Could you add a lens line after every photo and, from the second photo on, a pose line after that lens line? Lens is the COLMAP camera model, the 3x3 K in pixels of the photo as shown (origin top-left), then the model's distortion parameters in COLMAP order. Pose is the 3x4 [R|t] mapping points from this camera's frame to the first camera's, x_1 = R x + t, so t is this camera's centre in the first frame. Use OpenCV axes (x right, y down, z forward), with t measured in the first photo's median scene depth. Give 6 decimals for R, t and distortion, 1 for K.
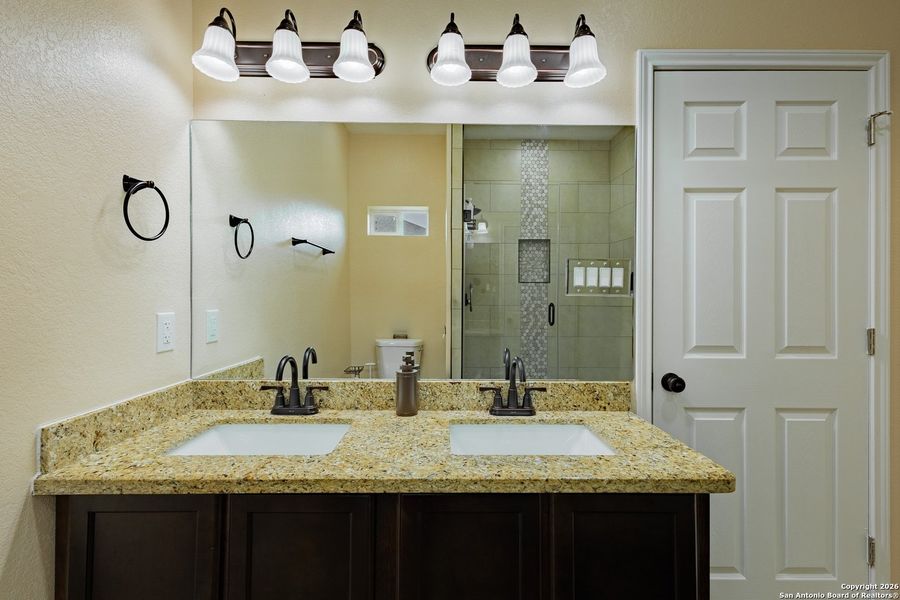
lens RADIAL K [[421.8, 0, 455.6], [0, 421.8, 294.1], [0, 0, 1]] dist [0.010165, 0.000390]
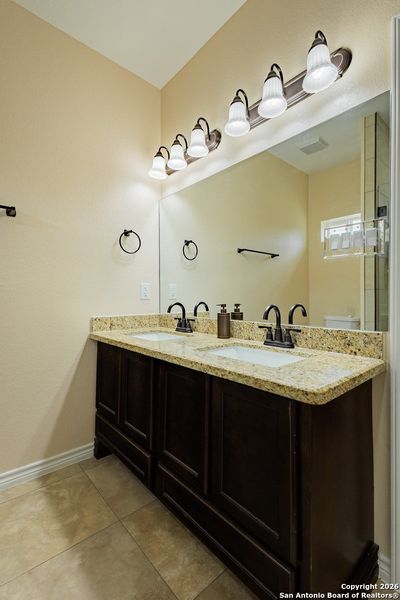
lens RADIAL K [[281.2, 0, 201.9], [0, 281.2, 299.6], [0, 0, 1]] dist [0.010165, 0.000390]
pose [[0.648168, -0.002147, -0.761495, 0.804007], [0.010319, 0.999929, 0.005965, 0.139607], [0.761428, -0.011724, 0.648144, 0.225063]]
